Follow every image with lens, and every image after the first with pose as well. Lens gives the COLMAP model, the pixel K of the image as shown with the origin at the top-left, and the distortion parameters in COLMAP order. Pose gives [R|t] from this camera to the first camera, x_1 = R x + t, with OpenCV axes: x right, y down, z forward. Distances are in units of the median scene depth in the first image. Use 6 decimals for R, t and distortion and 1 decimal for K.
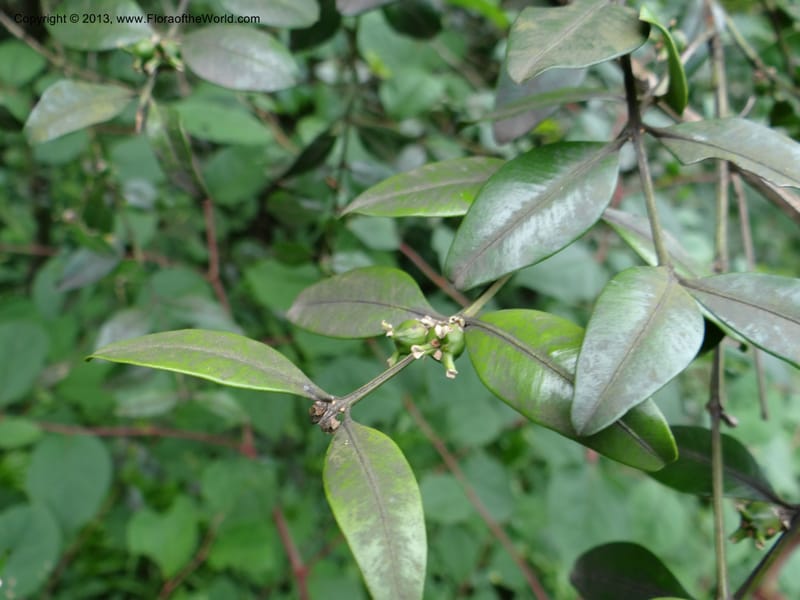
lens RADIAL K [[644.4, 0, 417.0], [0, 644.4, 301.1], [0, 0, 1]] dist [0.022841, -0.039468]
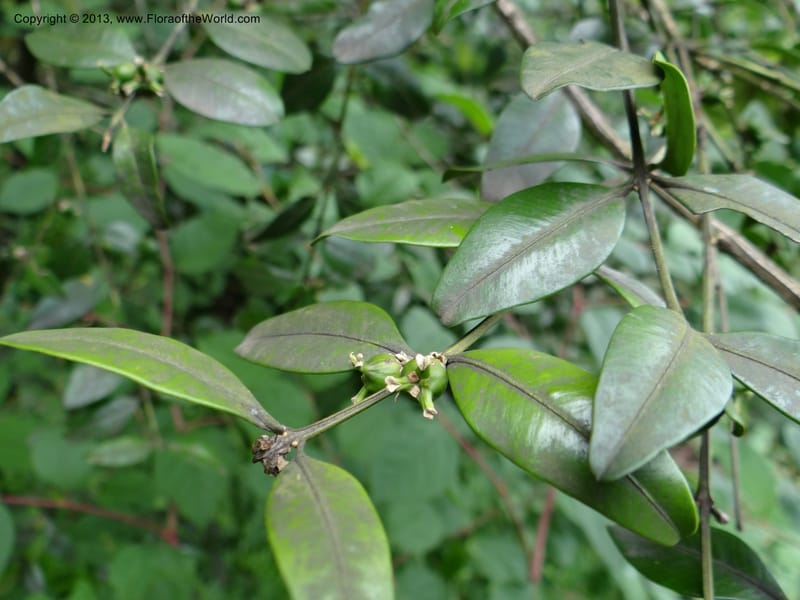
lens RADIAL K [[619.9, 0, 410.9], [0, 619.9, 315.3], [0, 0, 1]] dist [-0.008481, 0.006584]
pose [[0.991711, 0.108200, 0.069298, -0.040425], [-0.096453, 0.983218, -0.154854, 0.112986], [-0.084891, 0.146887, 0.985504, 0.180983]]
